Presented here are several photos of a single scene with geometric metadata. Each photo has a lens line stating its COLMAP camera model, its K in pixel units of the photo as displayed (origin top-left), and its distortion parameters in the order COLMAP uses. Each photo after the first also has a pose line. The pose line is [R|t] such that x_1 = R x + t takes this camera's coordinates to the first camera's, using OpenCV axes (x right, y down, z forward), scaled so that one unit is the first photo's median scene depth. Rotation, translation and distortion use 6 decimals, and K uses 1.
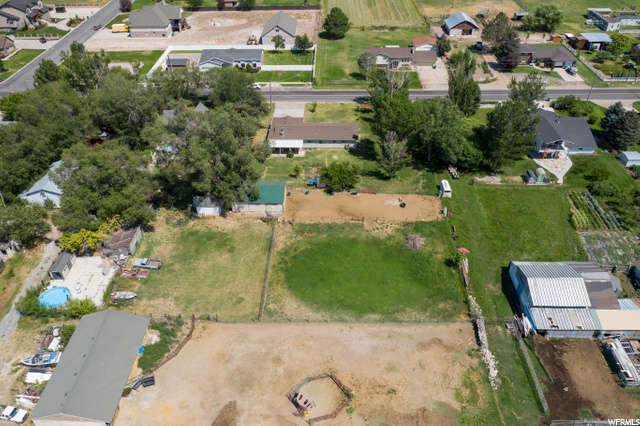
lens RADIAL K [[500.7, 0, 318.6], [0, 500.7, 215.6], [0, 0, 1]] dist [-0.012894, 0.001094]
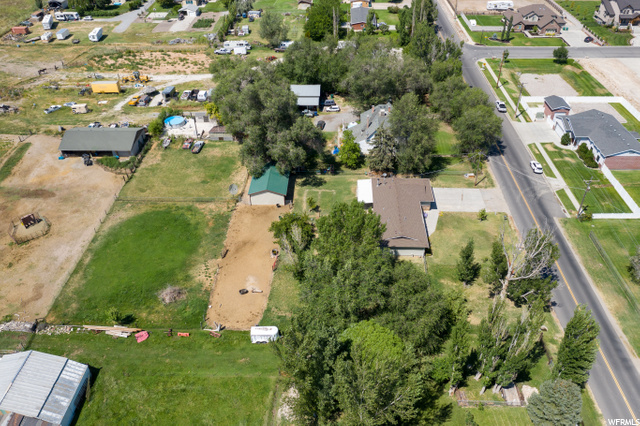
lens RADIAL K [[500.7, 0, 318.6], [0, 500.7, 215.6], [0, 0, 1]] dist [-0.012894, 0.001094]
pose [[-0.004760, 0.620235, -0.784401, 0.814984], [-0.596366, 0.627891, 0.500100, -0.644031], [0.802698, 0.470171, 0.366899, 0.840274]]
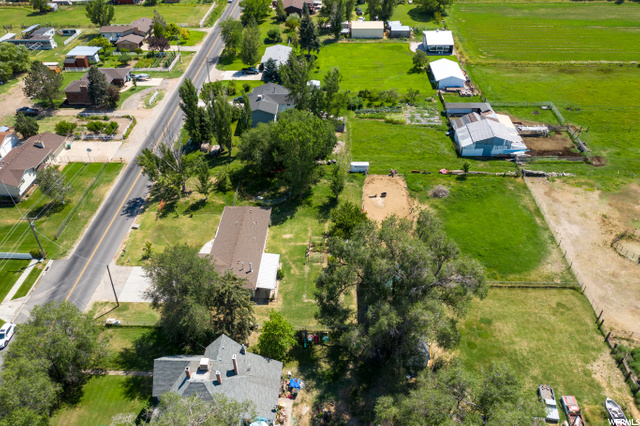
lens RADIAL K [[500.7, 0, 318.6], [0, 500.7, 215.6], [0, 0, 1]] dist [-0.012894, 0.001094]
pose [[0.006276, -0.595284, 0.803491, -0.755371], [0.618124, 0.633923, 0.464827, -0.615019], [-0.786055, 0.493740, 0.371938, 0.843604]]
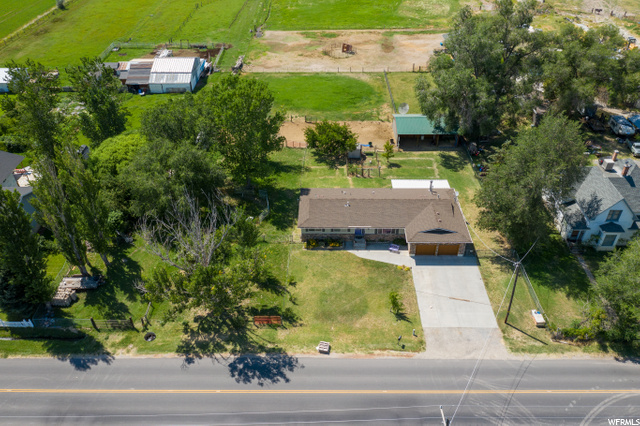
lens RADIAL K [[500.7, 0, 318.6], [0, 500.7, 215.6], [0, 0, 1]] dist [-0.012894, 0.001094]
pose [[-0.999537, 0.030298, -0.002941, 0.079628], [0.005365, 0.270451, 0.962719, -0.940191], [0.029964, 0.962257, -0.270488, 1.559570]]
